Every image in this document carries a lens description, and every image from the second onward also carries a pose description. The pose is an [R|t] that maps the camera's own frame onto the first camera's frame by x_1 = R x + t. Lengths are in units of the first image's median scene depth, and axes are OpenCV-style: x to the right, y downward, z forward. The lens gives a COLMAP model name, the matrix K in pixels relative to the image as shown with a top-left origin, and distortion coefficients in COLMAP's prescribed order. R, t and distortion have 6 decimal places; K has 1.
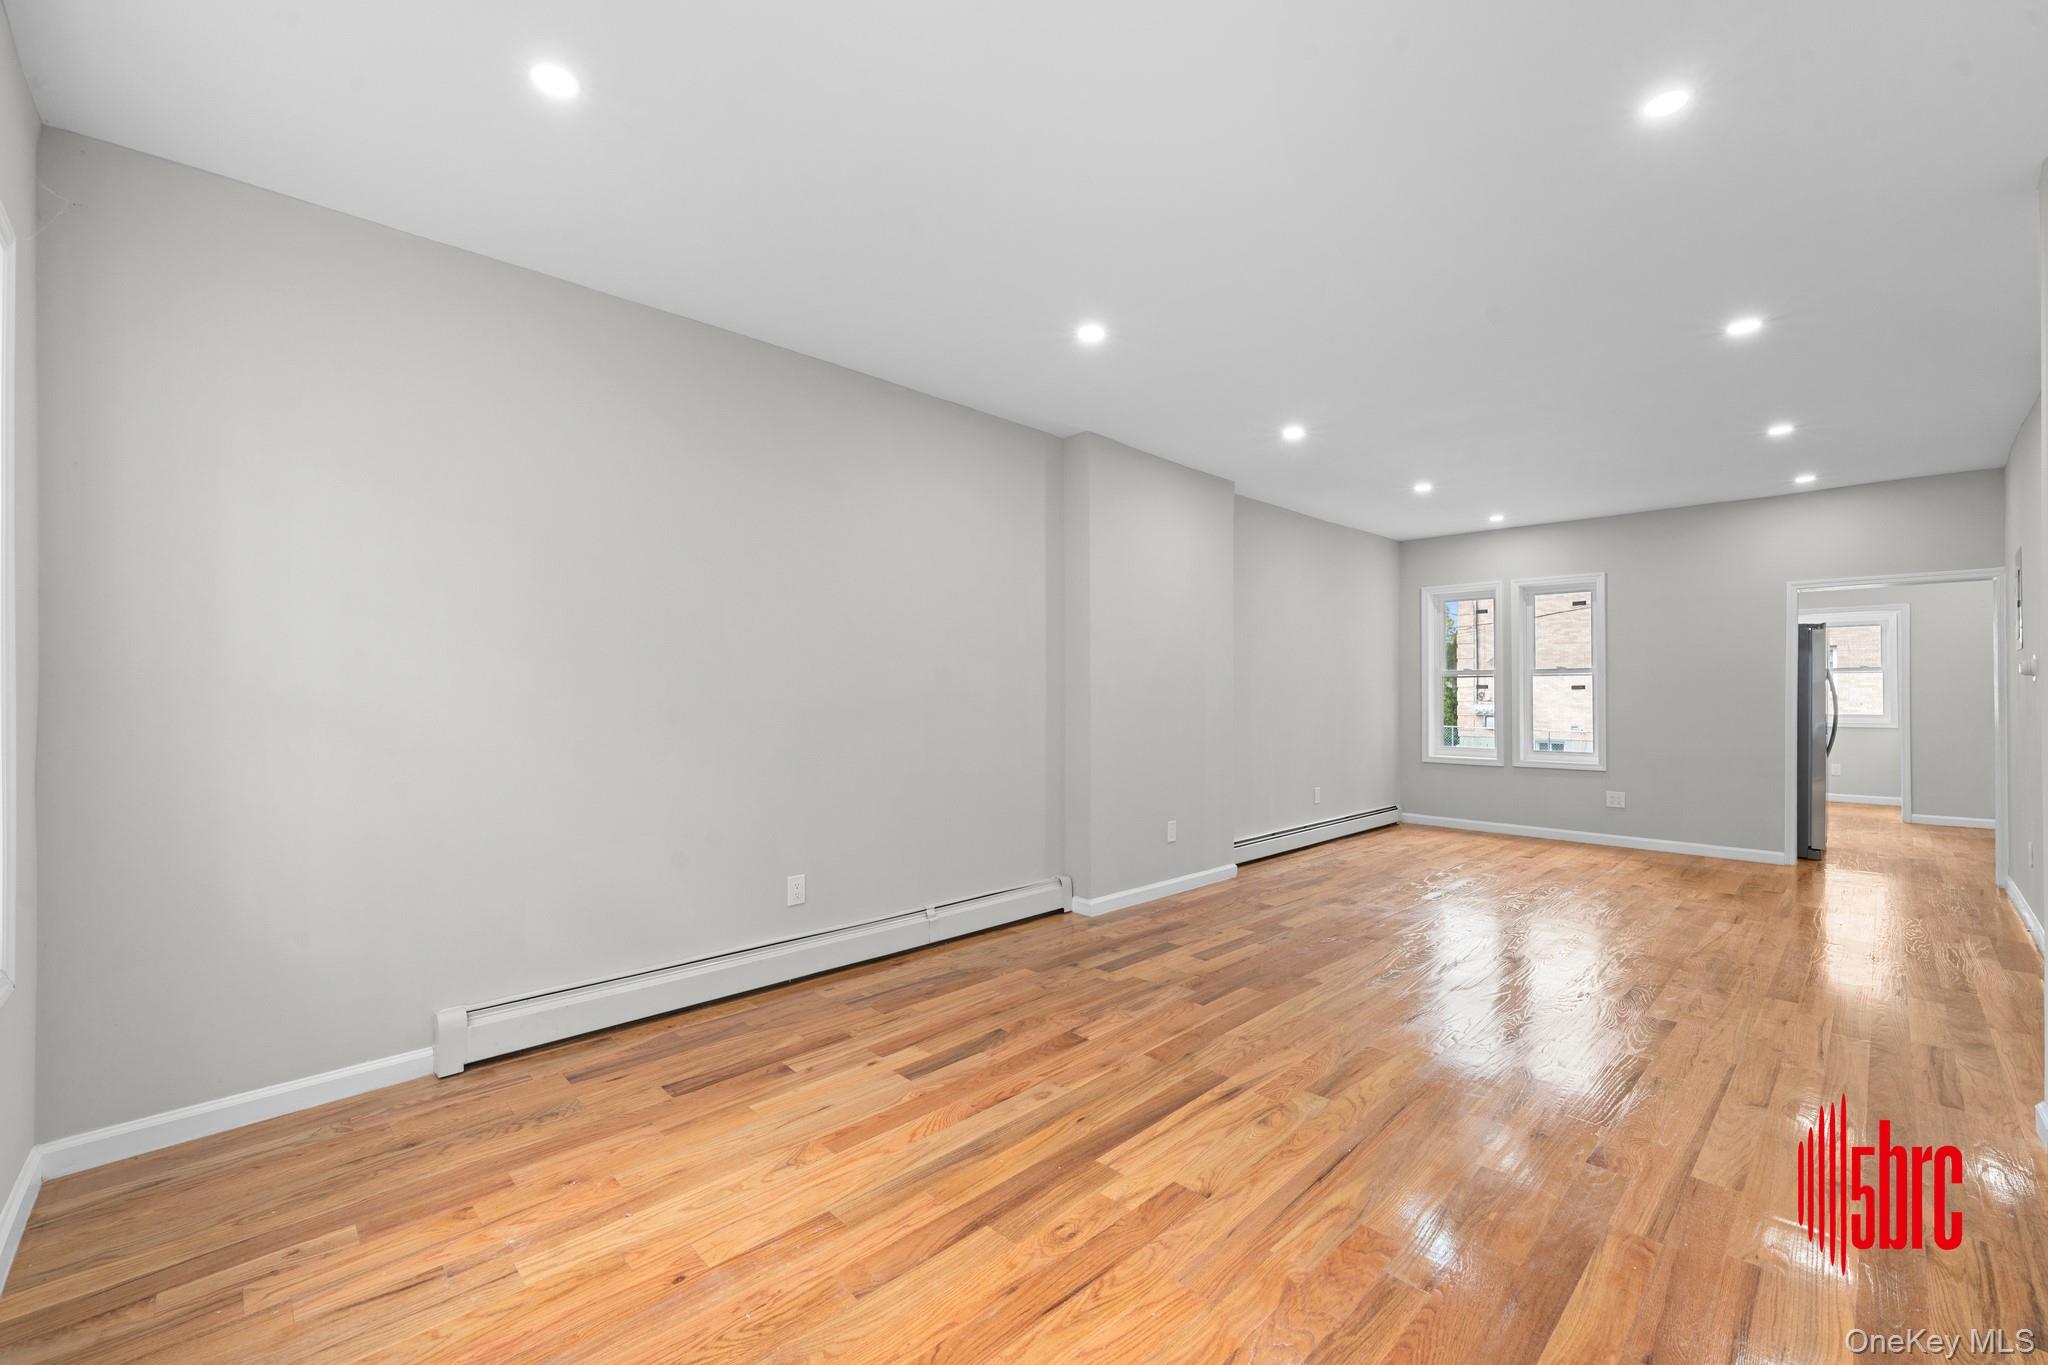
lens RADIAL K [[829.2, 0, 1021.2], [0, 829.2, 679.6], [0, 0, 1]] dist [-0.001516, -0.000358]
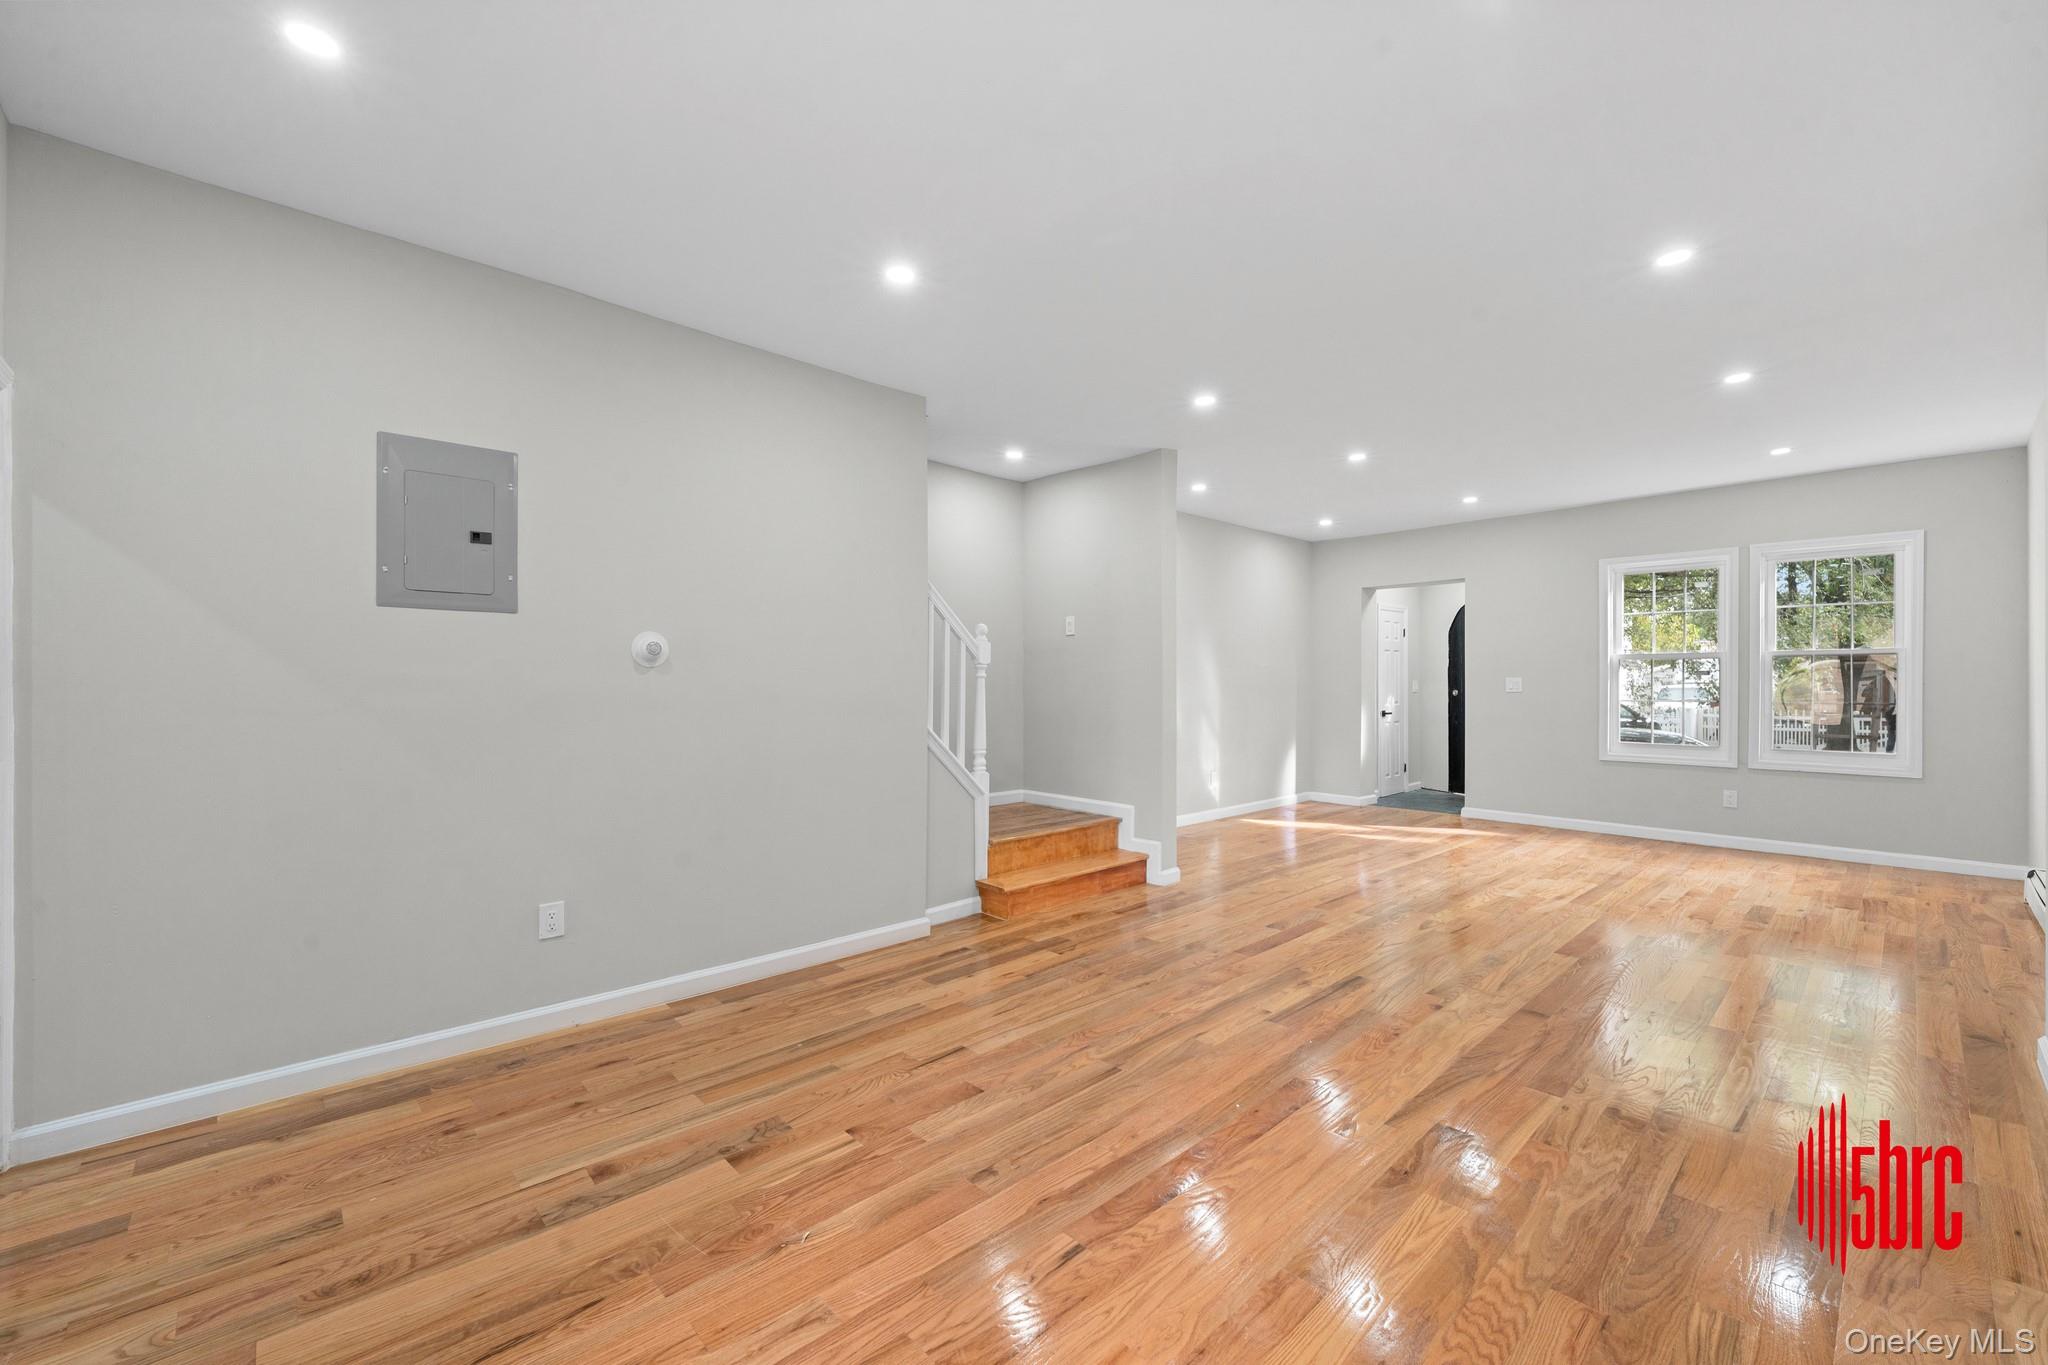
lens RADIAL K [[823.9, 0, 1024.0], [0, 823.9, 682.5], [0, 0, 1]] dist [-0.002279, -0.000298]
pose [[-0.999862, 0.001290, 0.016569, 0.949934], [0.001000, 0.999847, -0.017451, 0.034368], [-0.016589, -0.017432, -0.999710, 1.920075]]
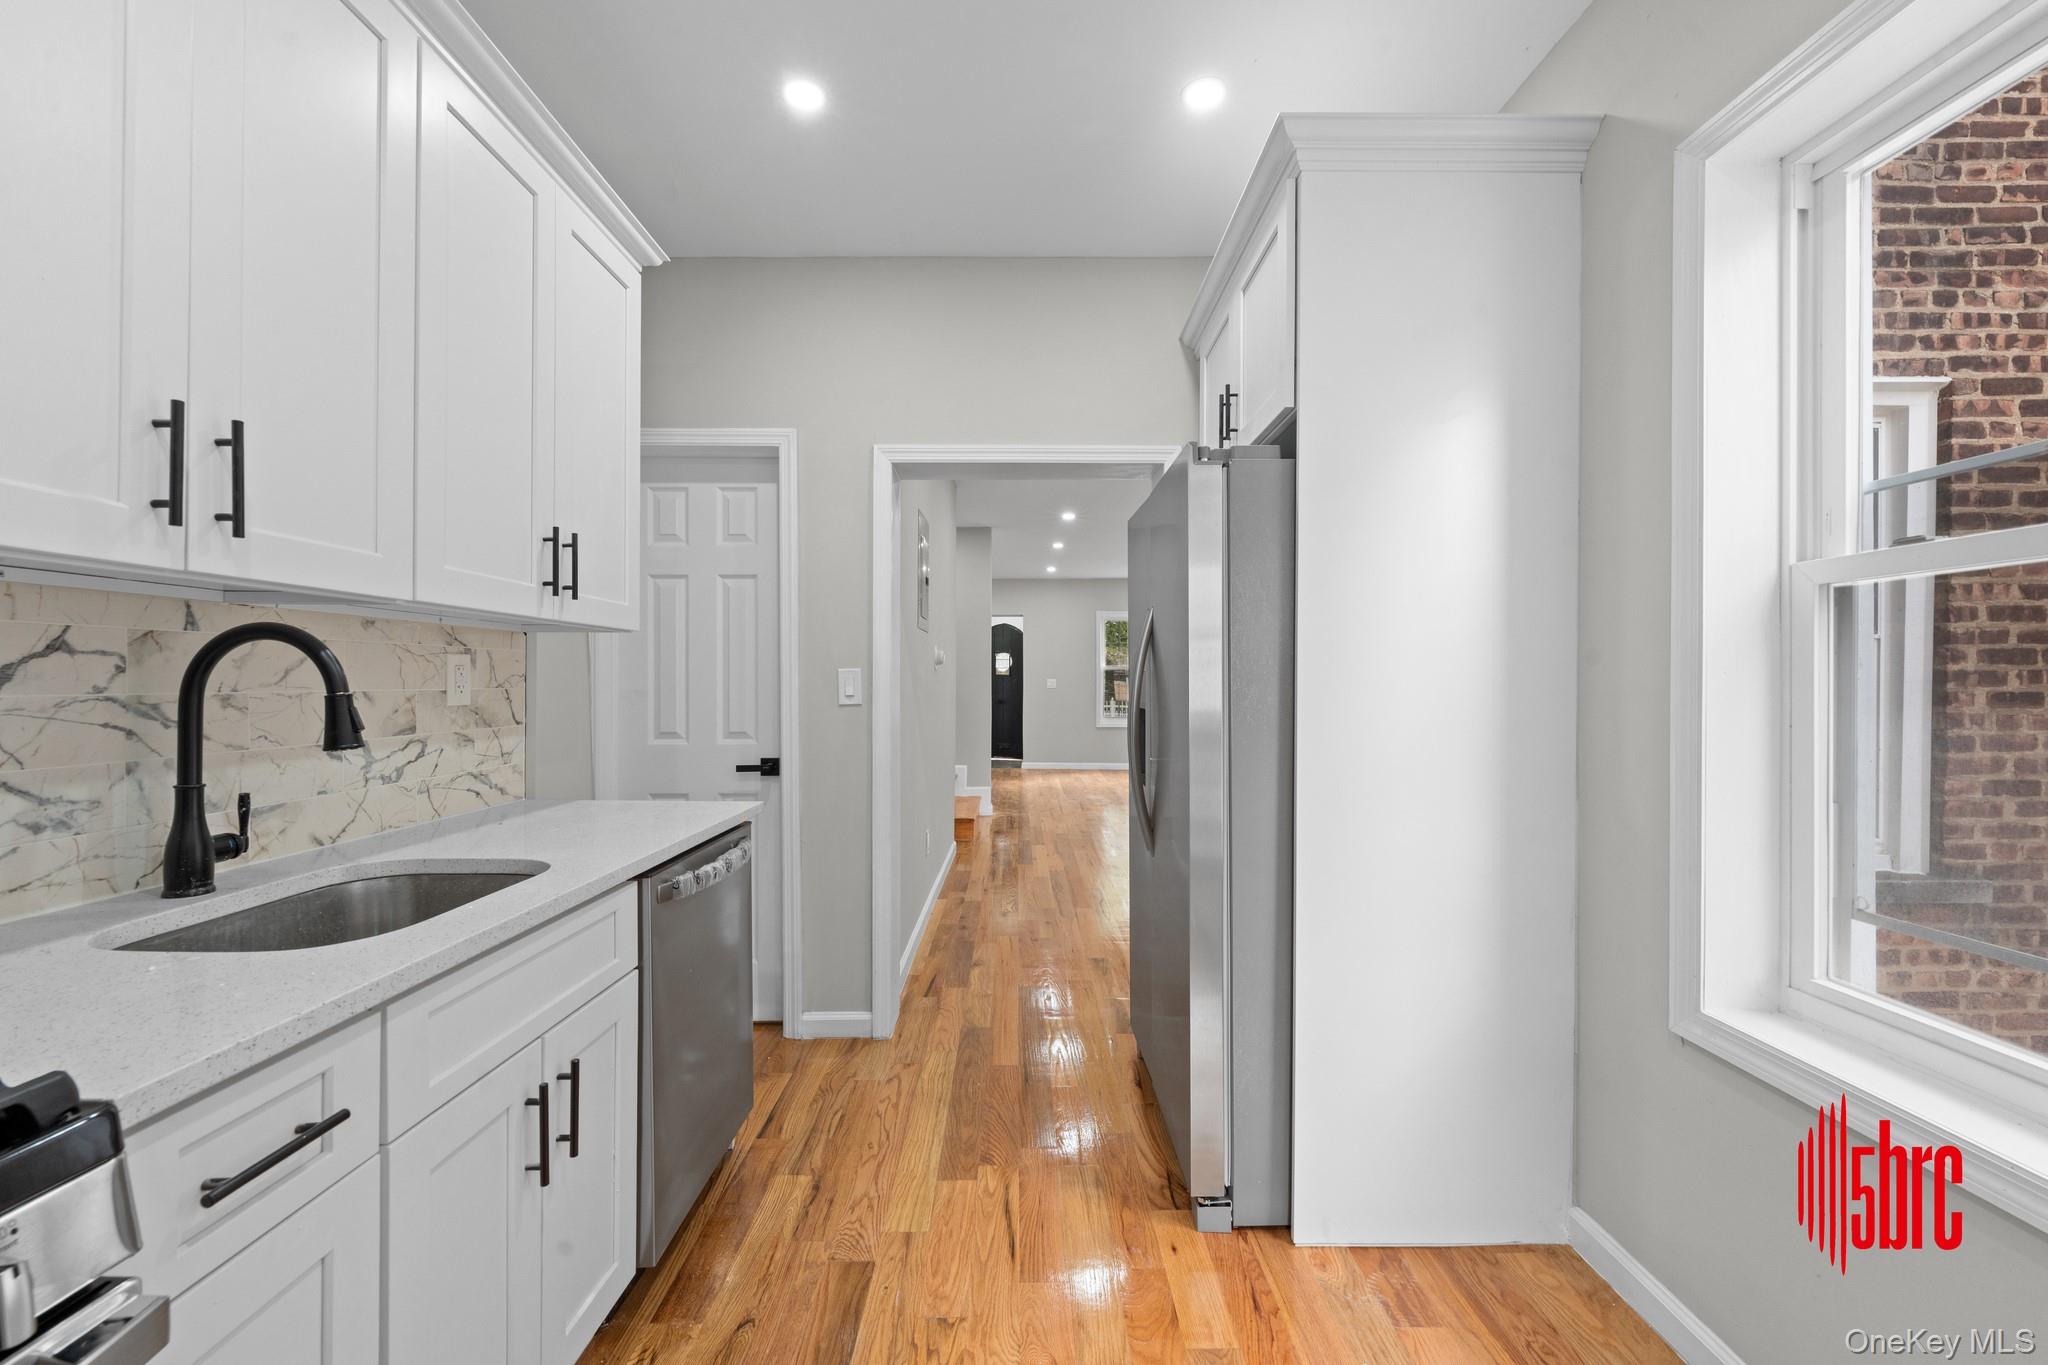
lens RADIAL K [[823.6, 0, 1019.3], [0, 823.6, 682.5], [0, 0, 1]] dist [-0.000444, -0.000637]
pose [[-0.689484, -0.000096, -0.724301, 2.142415], [0.012319, 0.999854, -0.011859, 0.038245], [0.724197, -0.017100, -0.689382, 2.029166]]
